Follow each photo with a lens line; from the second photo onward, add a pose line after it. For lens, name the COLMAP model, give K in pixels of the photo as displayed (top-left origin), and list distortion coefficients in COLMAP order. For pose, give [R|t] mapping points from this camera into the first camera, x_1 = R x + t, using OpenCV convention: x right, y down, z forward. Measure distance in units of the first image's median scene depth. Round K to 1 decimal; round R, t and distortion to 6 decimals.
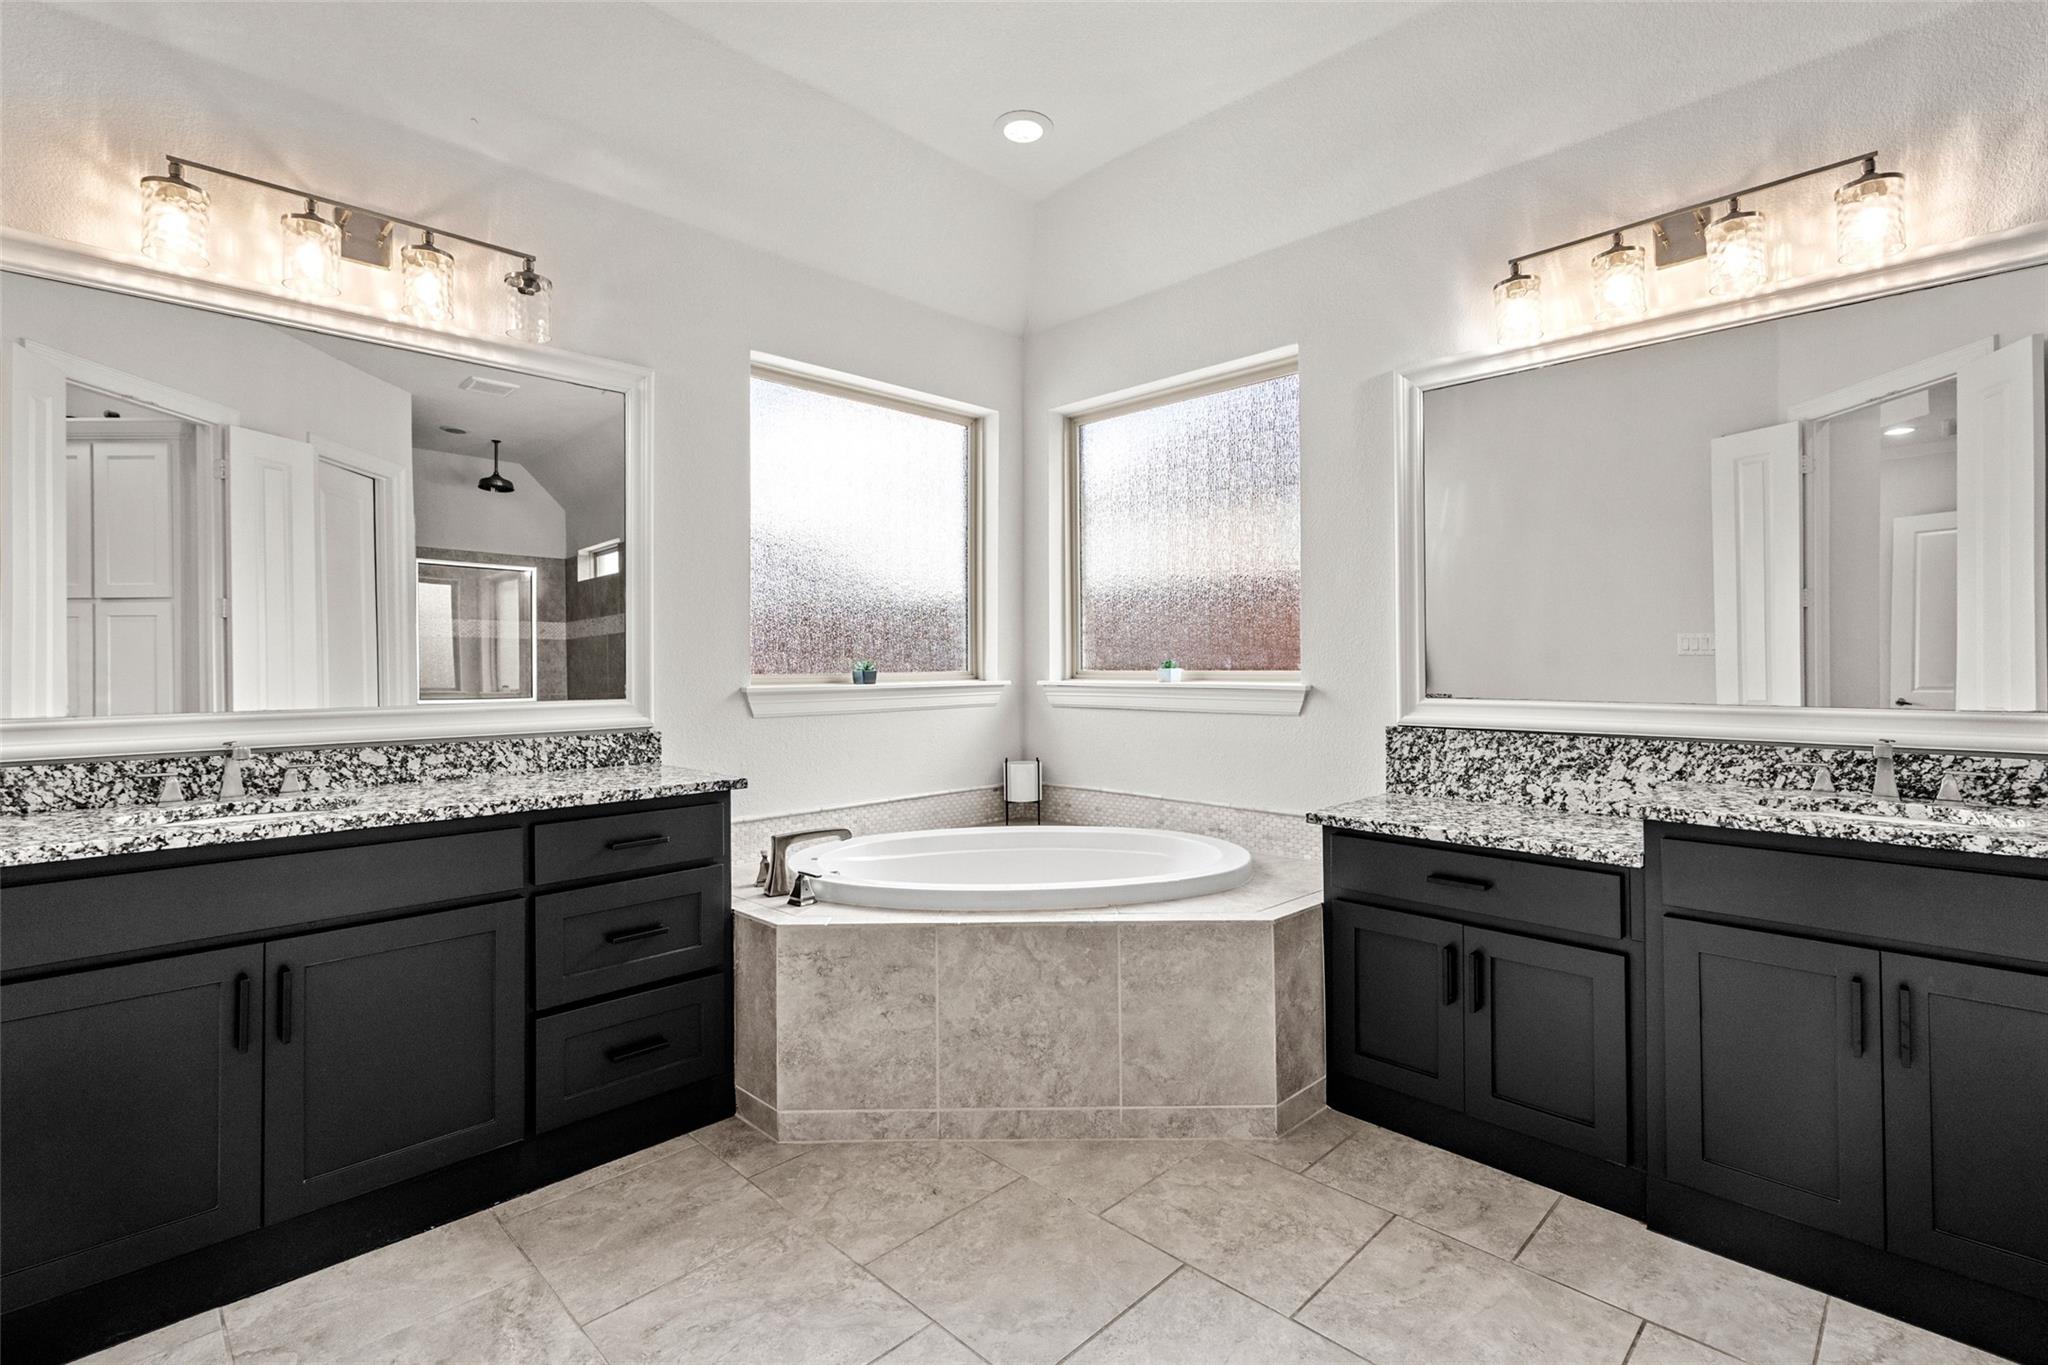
lens RADIAL K [[930.0, 0, 1033.1], [0, 930.0, 662.6], [0, 0, 1]] dist [-0.005167, 0.000353]
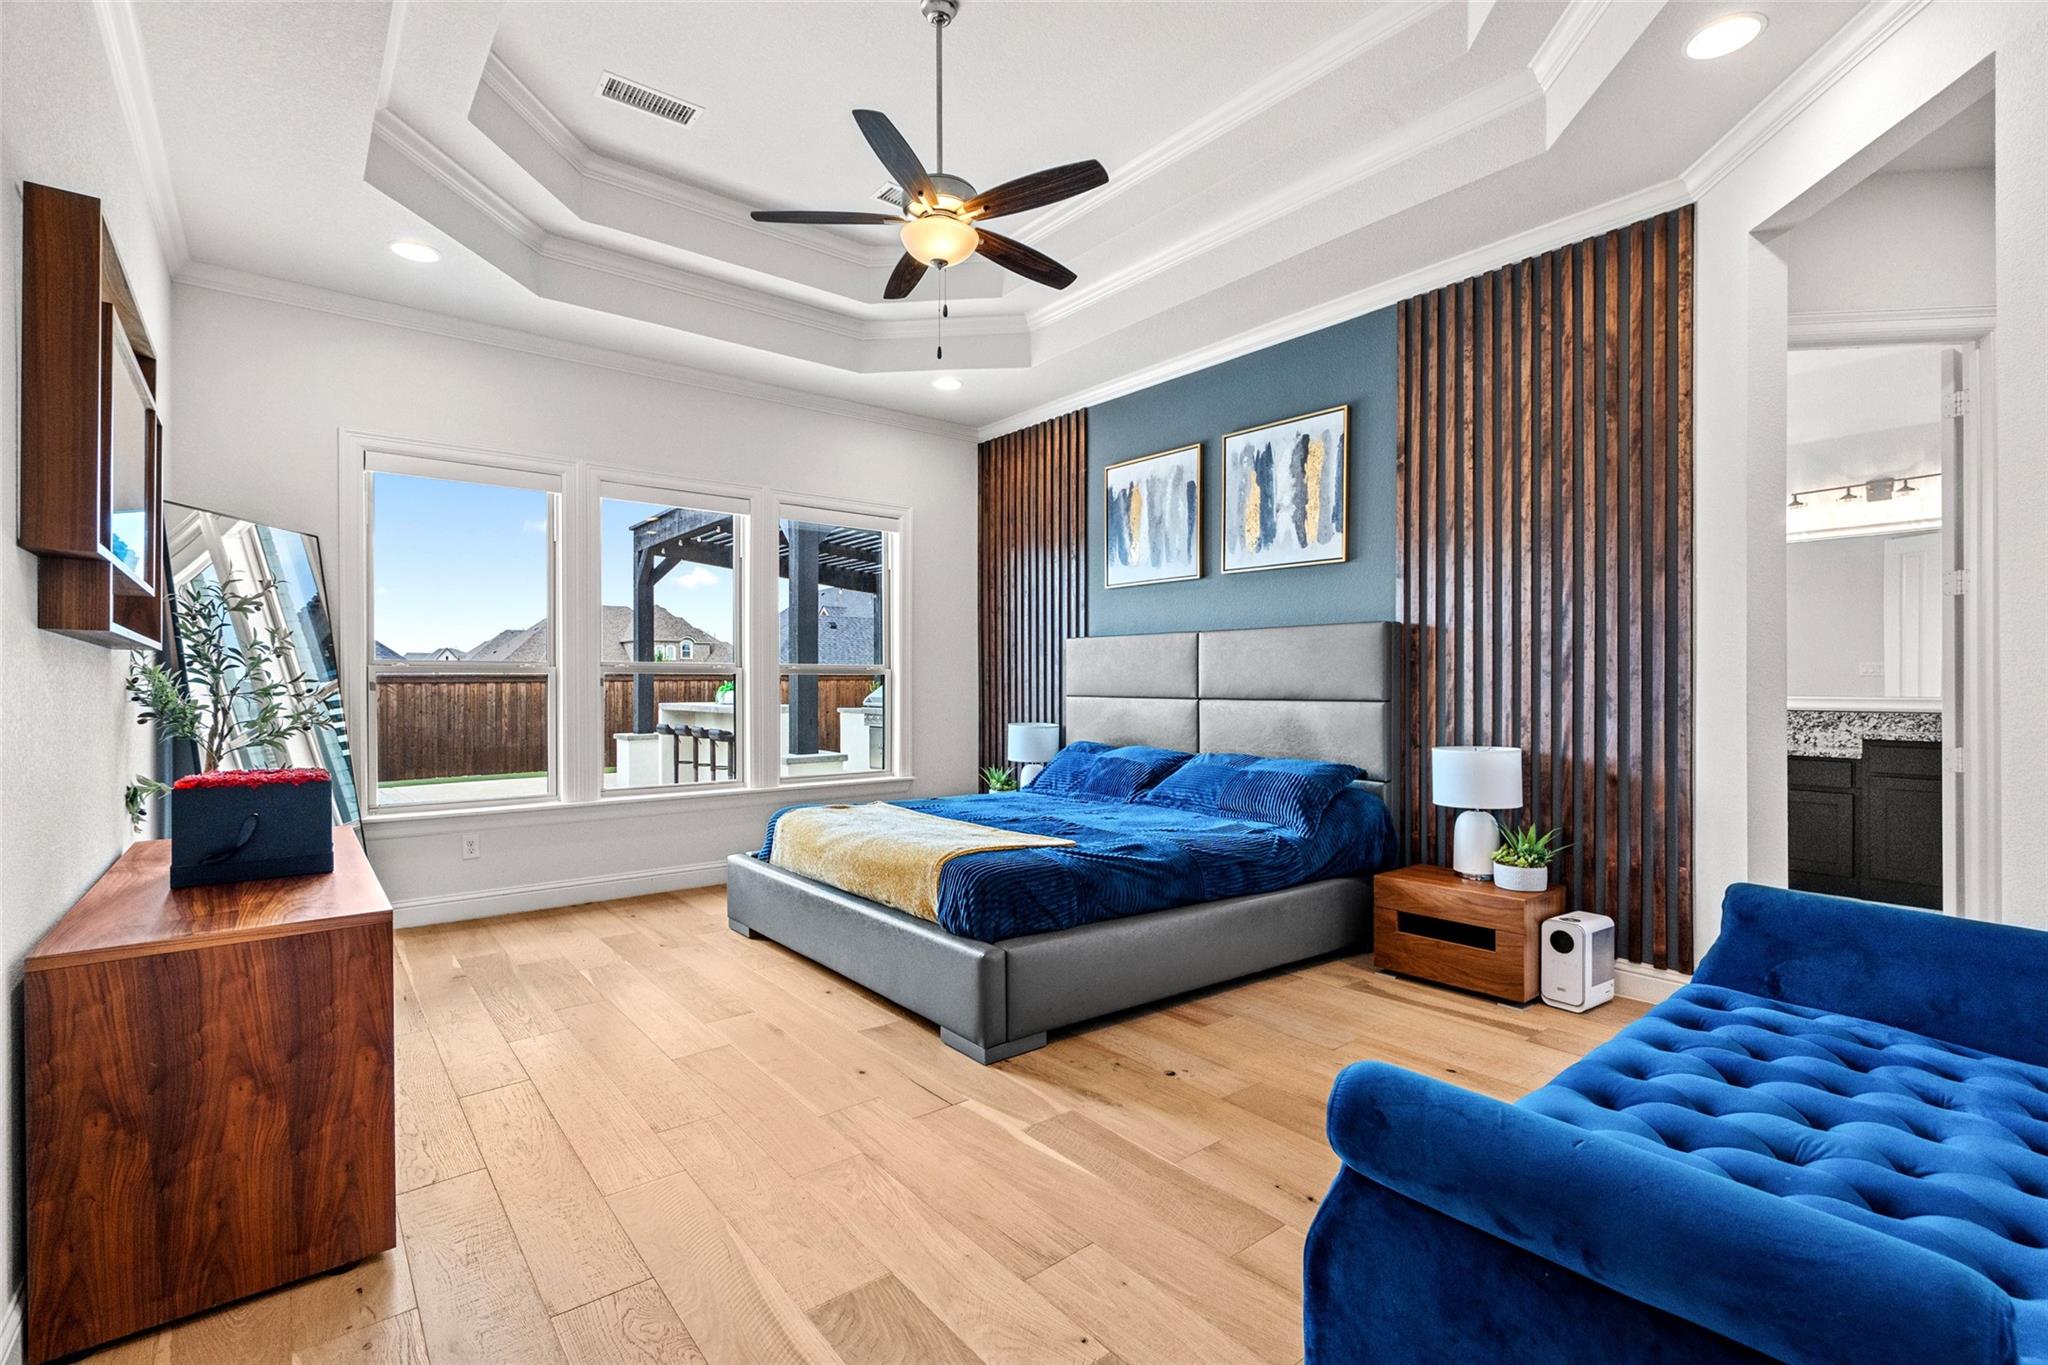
lens RADIAL K [[930.0, 0, 1022.2], [0, 930.0, 697.2], [0, 0, 1]] dist [-0.005167, 0.000353]
pose [[0.994486, 0.004223, -0.104780, -1.149552], [-0.002432, 0.999849, 0.017212, 0.011938], [0.104837, -0.016863, 0.994346, -1.484016]]
